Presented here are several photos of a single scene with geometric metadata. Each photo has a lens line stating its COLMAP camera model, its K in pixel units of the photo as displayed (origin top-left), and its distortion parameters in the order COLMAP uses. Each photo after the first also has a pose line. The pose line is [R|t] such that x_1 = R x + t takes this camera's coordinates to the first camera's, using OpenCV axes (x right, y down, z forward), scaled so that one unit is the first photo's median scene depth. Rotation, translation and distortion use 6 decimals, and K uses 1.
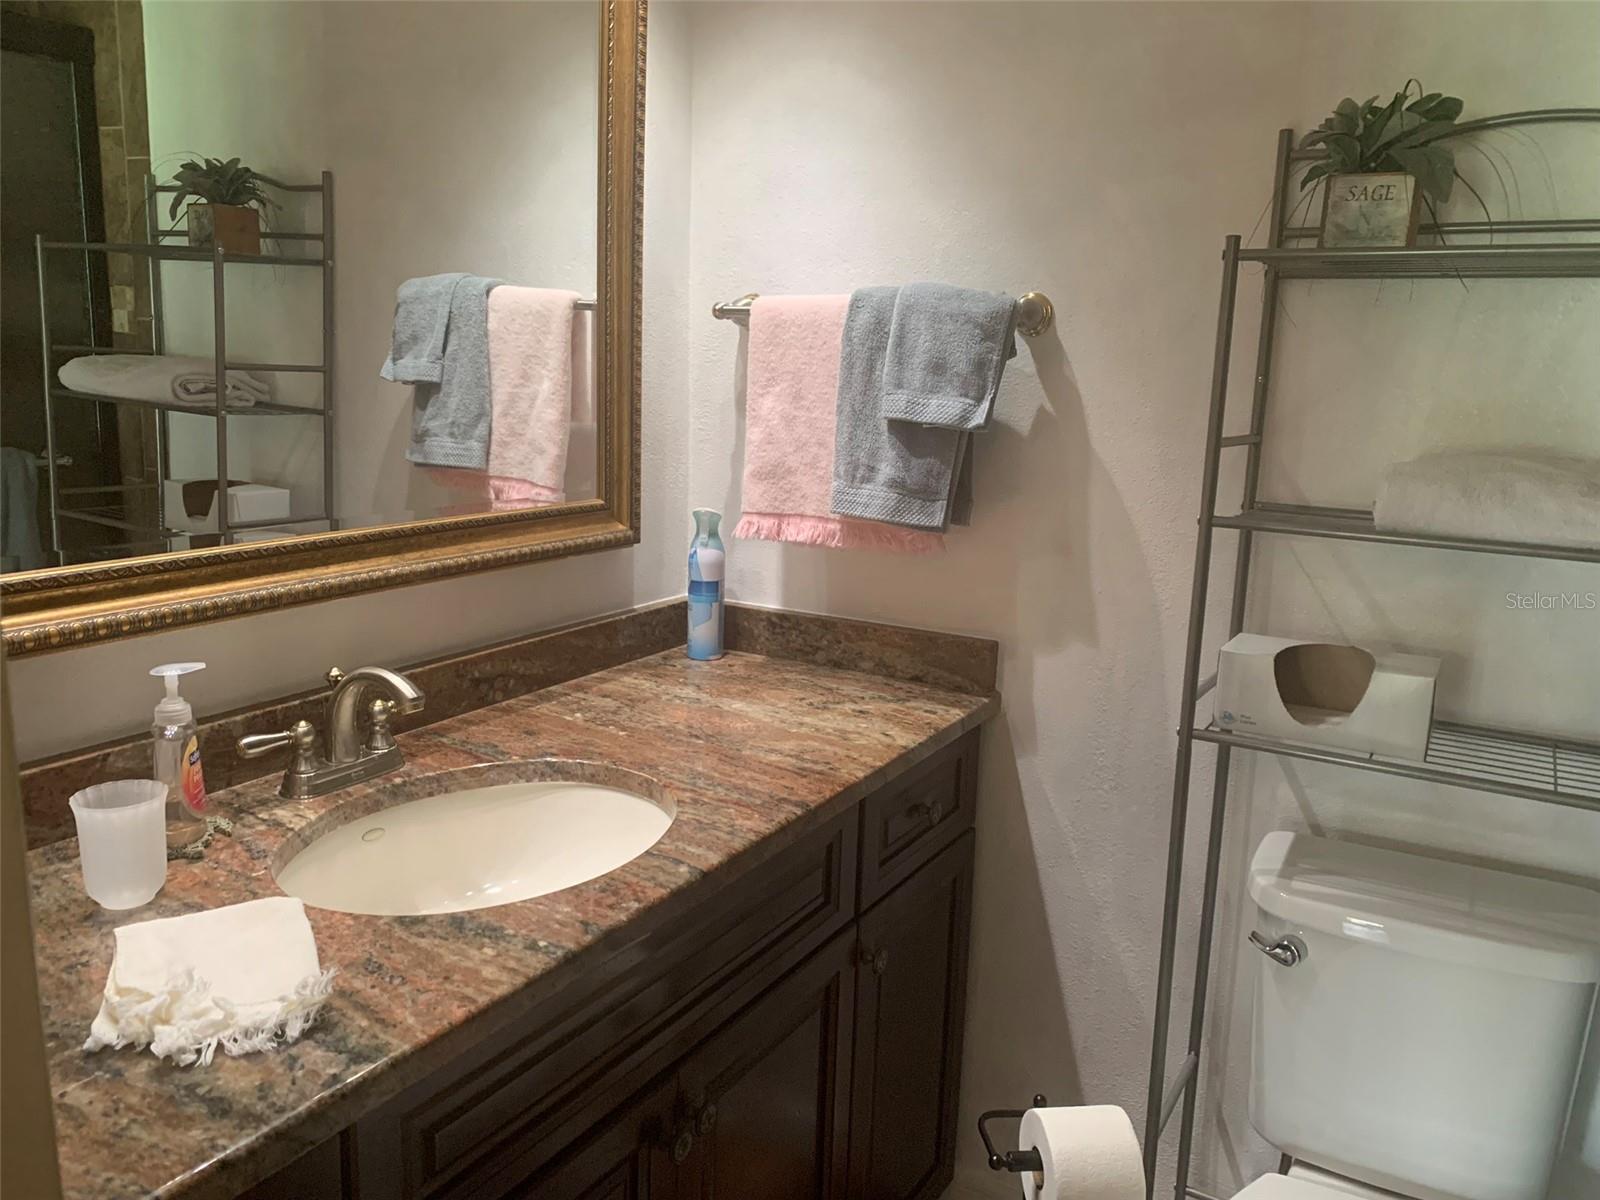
lens RADIAL K [[1216.2, 0, 800.0], [0, 1216.2, 600.0], [0, 0, 1]] dist [0.093097, -0.159725]
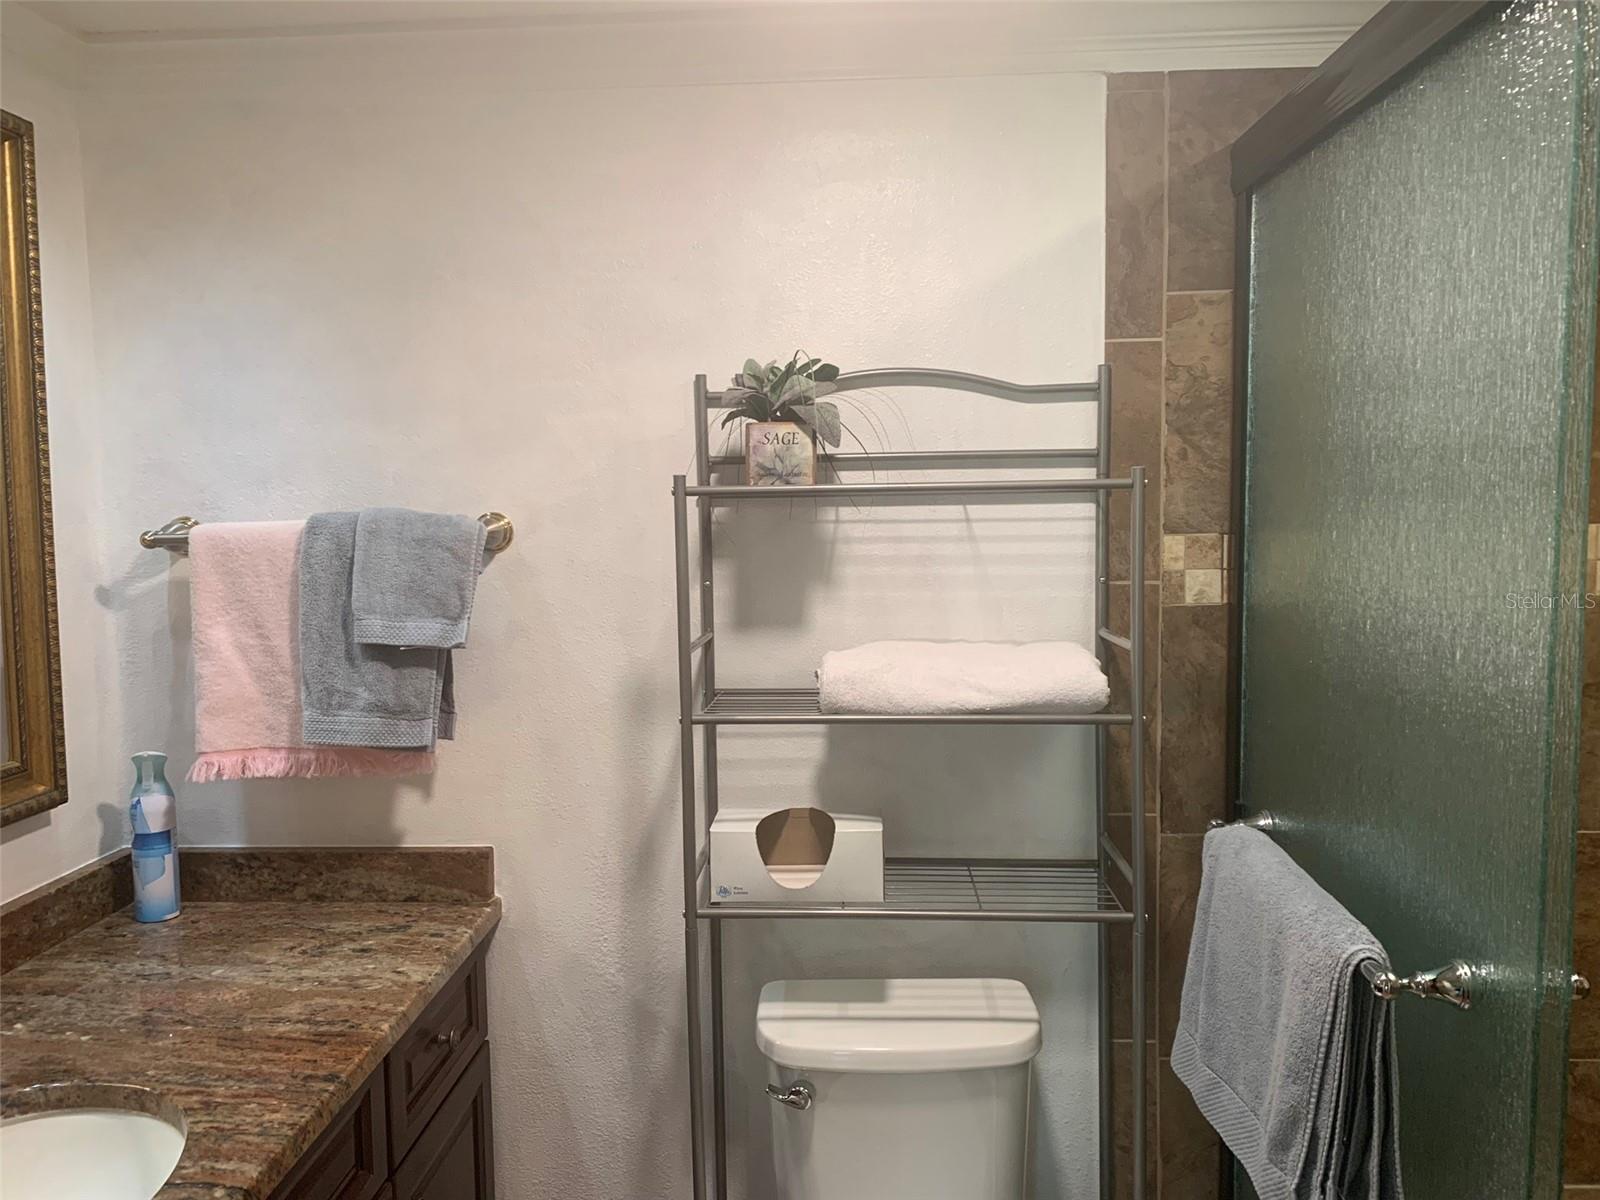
lens RADIAL K [[1212.3, 0, 772.7], [0, 1212.3, 601.0], [0, 0, 1]] dist [0.051813, -0.054020]
pose [[0.895688, -0.081672, 0.437119, -0.057628], [0.133312, 0.987094, -0.088737, -0.049764], [-0.424230, 0.137754, 0.895016, -0.030523]]
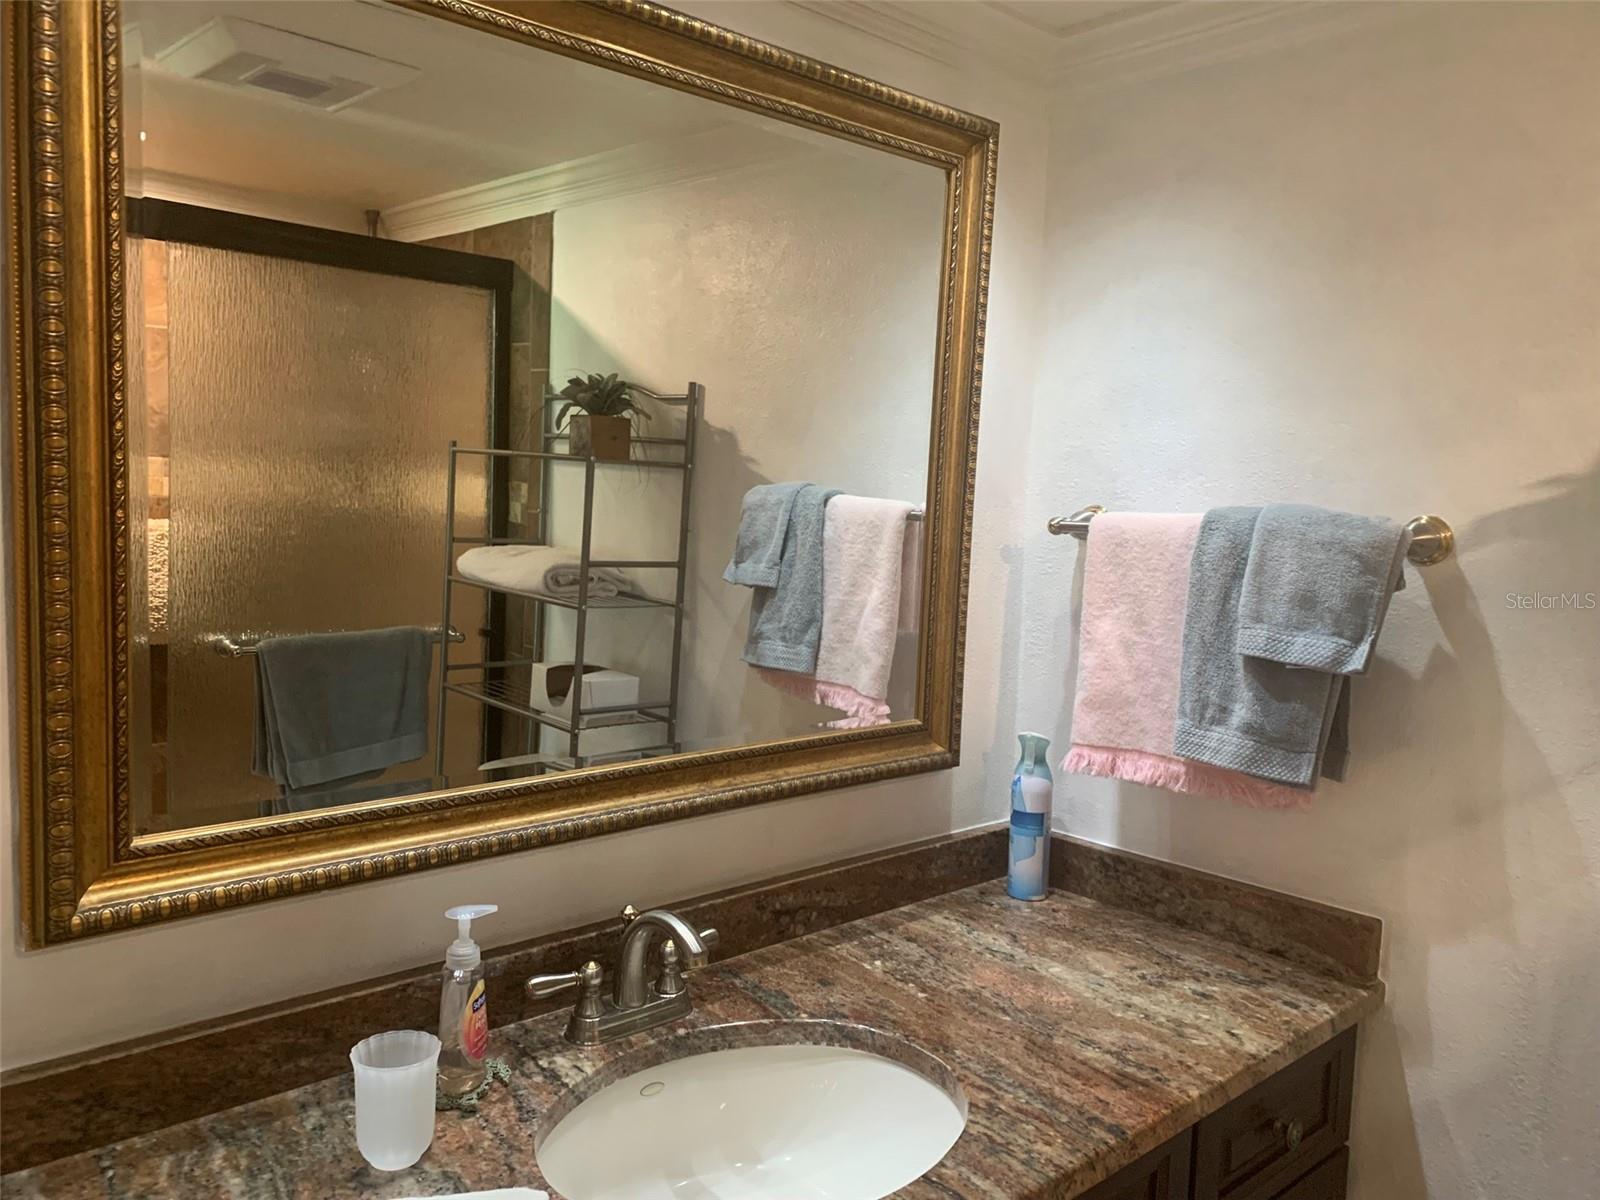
lens RADIAL K [[1230.5, 0, 797.7], [0, 1230.5, 606.3], [0, 0, 1]] dist [0.118152, -0.233383]
pose [[0.957396, 0.029052, -0.287312, 0.020947], [-0.064565, 0.991275, -0.114913, -0.058719], [0.281467, 0.128568, 0.950919, 0.051670]]
